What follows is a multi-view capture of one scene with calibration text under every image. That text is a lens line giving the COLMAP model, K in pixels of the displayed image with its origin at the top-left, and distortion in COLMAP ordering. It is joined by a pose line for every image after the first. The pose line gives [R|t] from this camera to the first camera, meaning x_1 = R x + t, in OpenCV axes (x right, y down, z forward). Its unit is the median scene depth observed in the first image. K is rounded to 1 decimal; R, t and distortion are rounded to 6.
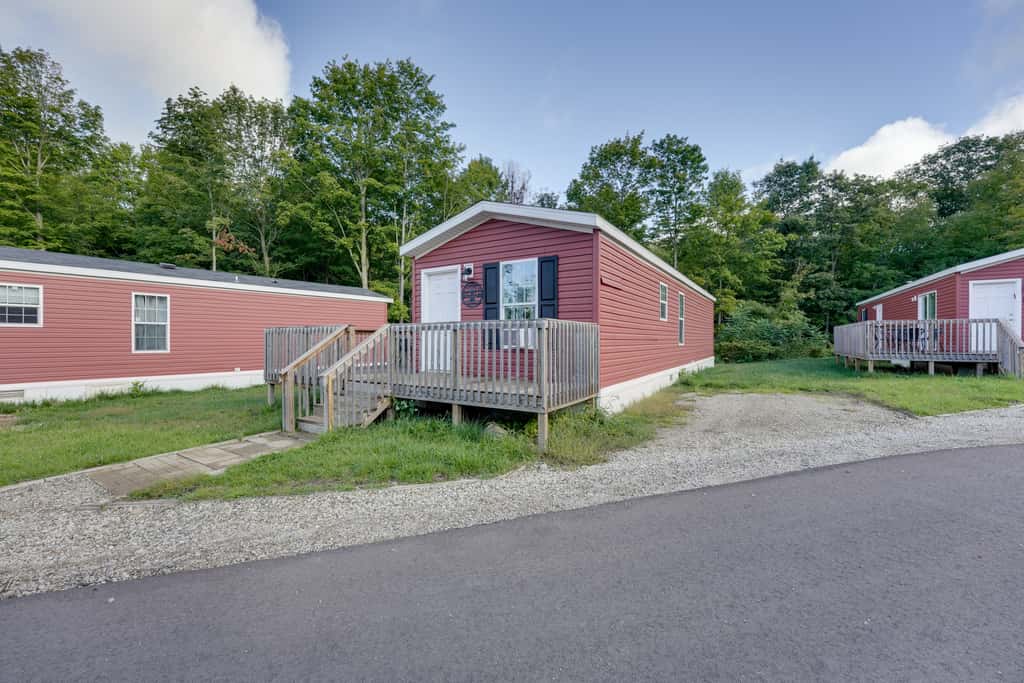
lens RADIAL K [[406.1, 0, 512.0], [0, 406.1, 341.5], [0, 0, 1]] dist [-0.026894, -0.000001]
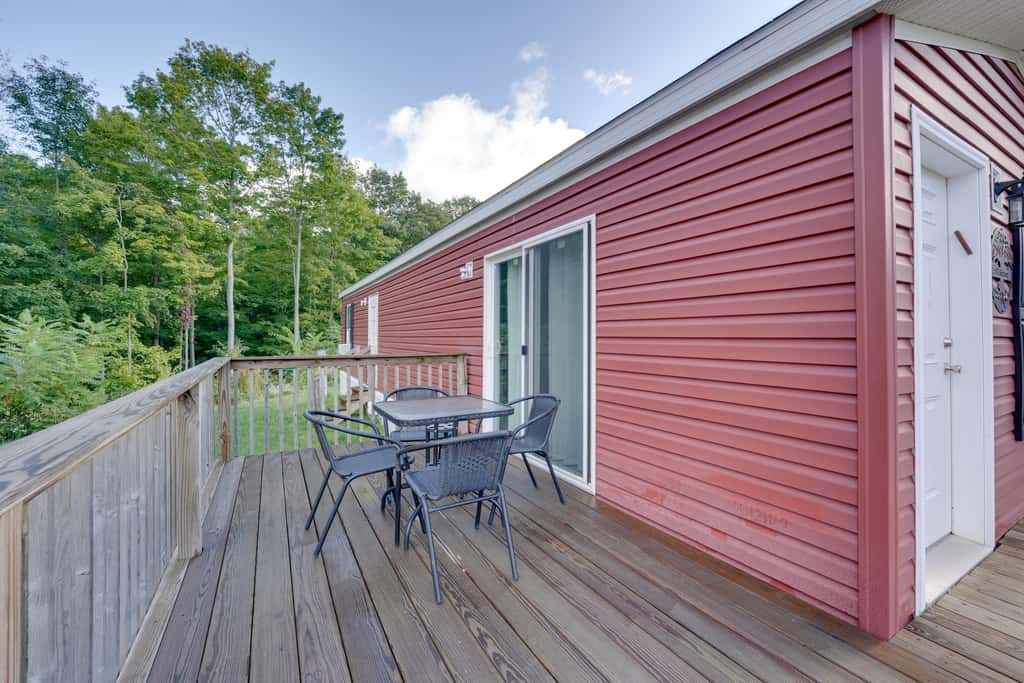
lens RADIAL K [[408.4, 0, 525.4], [0, 408.4, 327.2], [0, 0, 1]] dist [-0.034492, 0.006689]
pose [[0.441735, 0.014506, 0.897028, -0.494747], [0.005775, 0.999803, -0.019012, -0.072715], [-0.897127, 0.013579, 0.441564, 1.104247]]
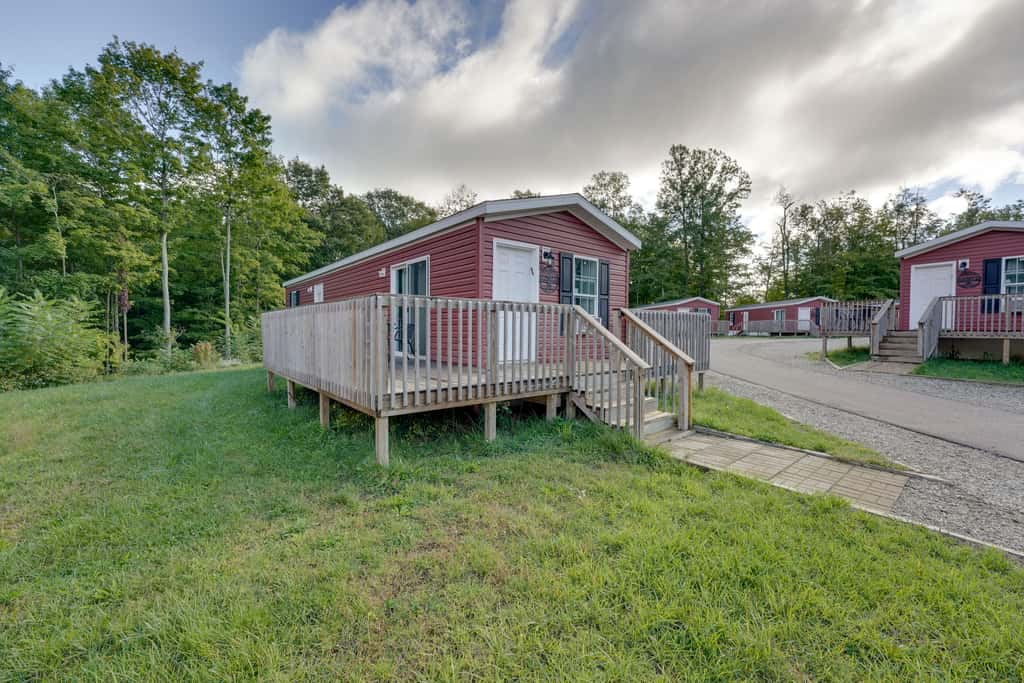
lens RADIAL K [[407.1, 0, 508.8], [0, 407.1, 340.1], [0, 0, 1]] dist [-0.013257, 0.000243]
pose [[0.307404, -0.025454, 0.951238, -1.036702], [0.001904, 0.999657, 0.026134, 0.004630], [-0.951577, -0.006222, 0.307347, 0.763374]]
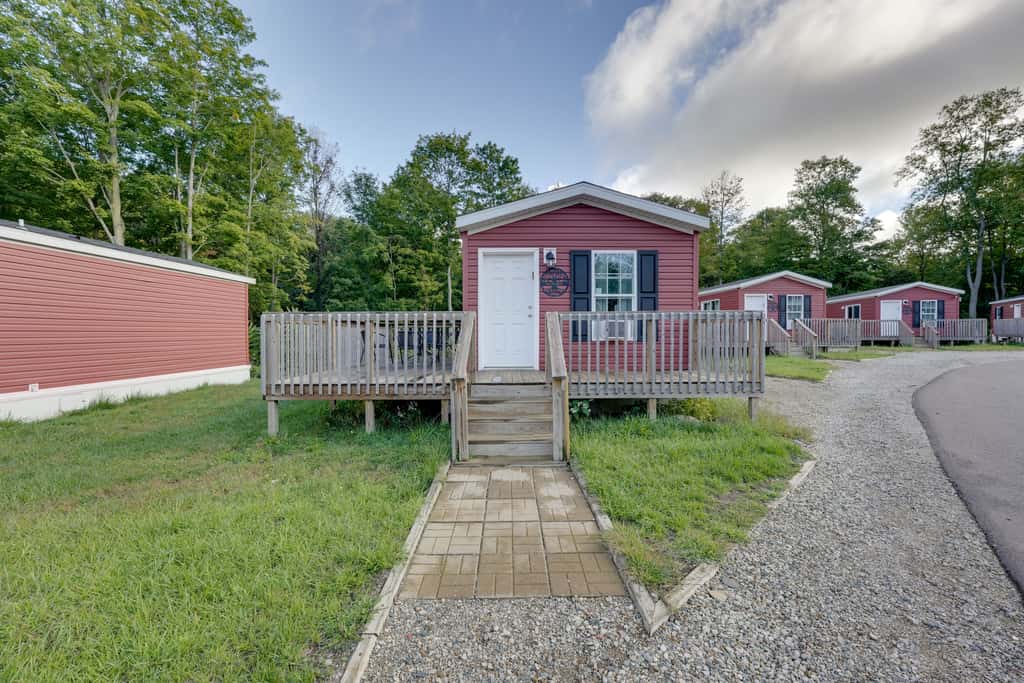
lens RADIAL K [[407.1, 0, 508.8], [0, 407.1, 340.1], [0, 0, 1]] dist [-0.013257, 0.000243]
pose [[0.841046, -0.009922, 0.540873, -0.658744], [0.006061, 0.999942, 0.008918, 0.005566], [-0.540930, -0.004222, 0.841057, 0.275669]]
